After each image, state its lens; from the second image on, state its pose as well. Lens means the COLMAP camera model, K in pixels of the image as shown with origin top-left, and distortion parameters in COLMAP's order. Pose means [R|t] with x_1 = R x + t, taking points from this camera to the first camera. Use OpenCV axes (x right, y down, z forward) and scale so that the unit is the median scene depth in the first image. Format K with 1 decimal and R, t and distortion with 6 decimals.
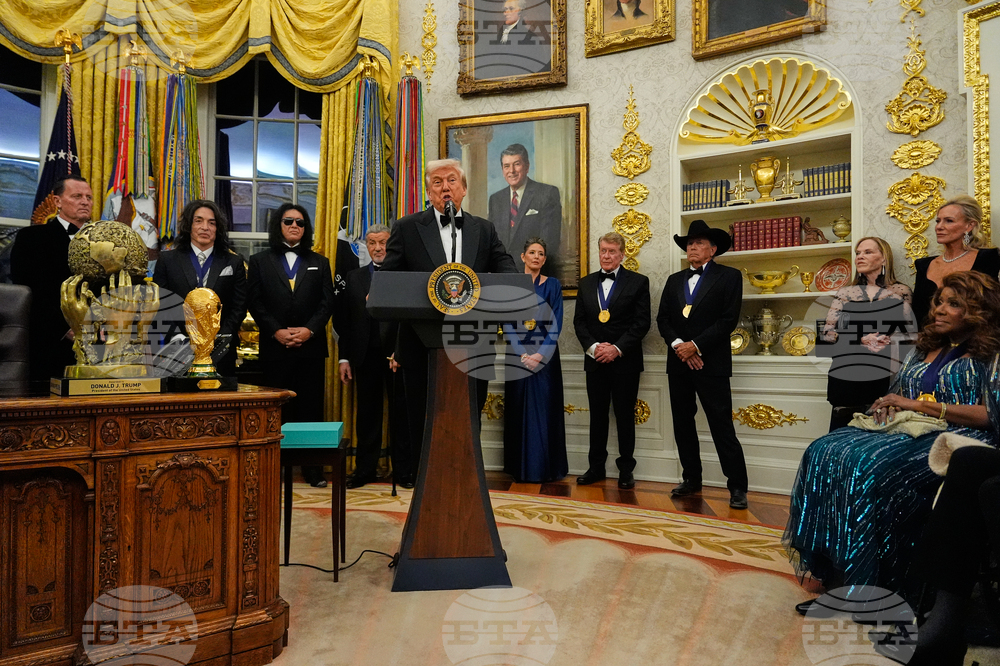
lens RADIAL K [[661.0, 0, 494.4], [0, 661.0, 333.9], [0, 0, 1]] dist [0.000239, -0.001246]
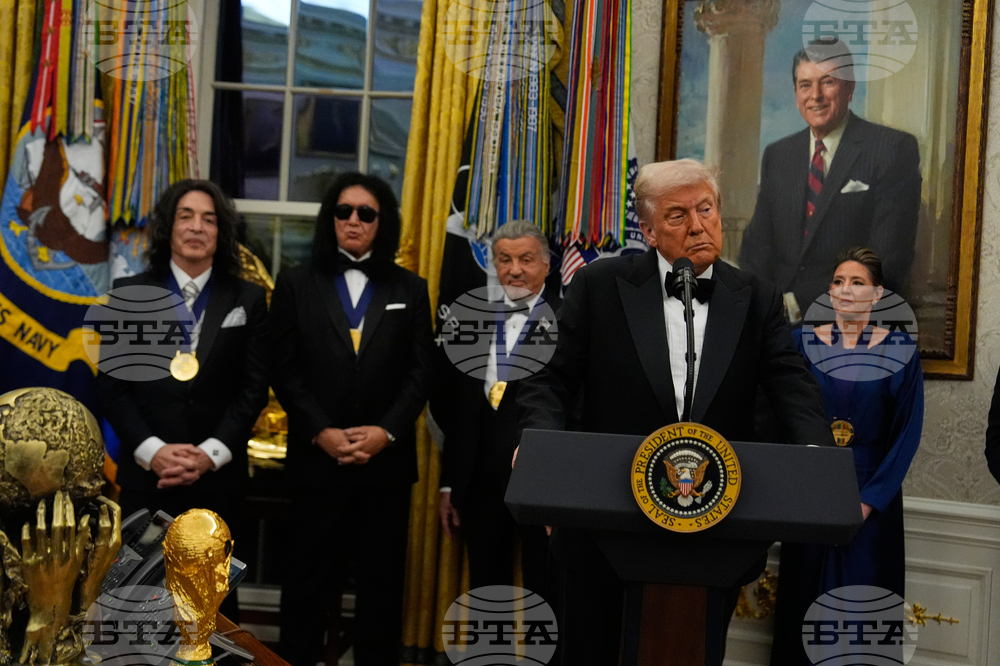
lens RADIAL K [[1380.3, 0, 499.7], [0, 1380.3, 334.7], [0, 0, 1]] dist [-0.001941, 0.002986]
pose [[0.982603, 0.051777, -0.178353, -0.011205], [-0.045769, 0.998243, 0.037642, -0.112514], [0.179989, -0.028824, 0.983246, -0.006261]]
